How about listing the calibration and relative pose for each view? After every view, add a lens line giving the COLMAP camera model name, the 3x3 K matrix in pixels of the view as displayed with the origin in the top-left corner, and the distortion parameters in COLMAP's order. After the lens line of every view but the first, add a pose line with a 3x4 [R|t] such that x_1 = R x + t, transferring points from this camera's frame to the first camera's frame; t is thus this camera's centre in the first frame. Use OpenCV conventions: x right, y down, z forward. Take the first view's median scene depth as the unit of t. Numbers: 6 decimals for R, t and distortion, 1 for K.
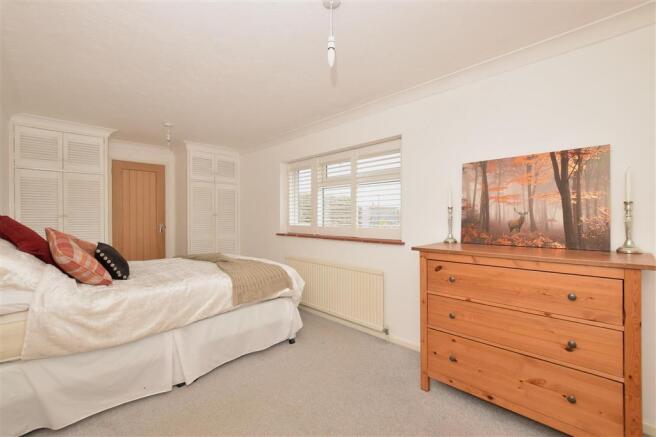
lens RADIAL K [[287.3, 0, 328.0], [0, 287.3, 218.5], [0, 0, 1]] dist [-0.005059, 0.000472]
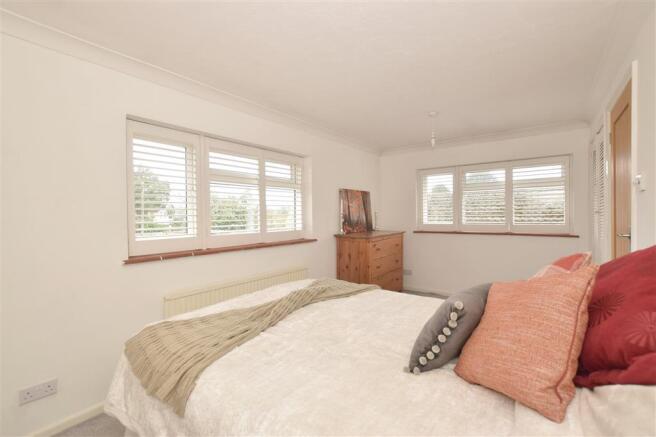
lens RADIAL K [[287.3, 0, 328.0], [0, 287.3, 218.5], [0, 0, 1]] dist [-0.005059, 0.000472]
pose [[-0.145462, -0.008767, 0.989325, -0.966021], [0.019924, 0.999732, 0.011789, -0.023995], [-0.989163, 0.021426, -0.145248, 1.034910]]
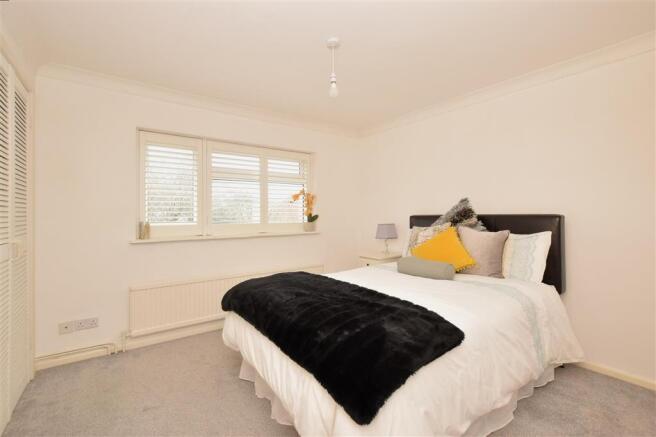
lens RADIAL K [[287.3, 0, 328.0], [0, 287.3, 218.5], [0, 0, 1]] dist [-0.005059, 0.000472]
pose [[0.176152, 0.009825, 0.984314, -0.993199], [0.020774, 0.999690, -0.013696, 0.037433], [-0.984144, 0.022861, 0.175893, 0.662910]]
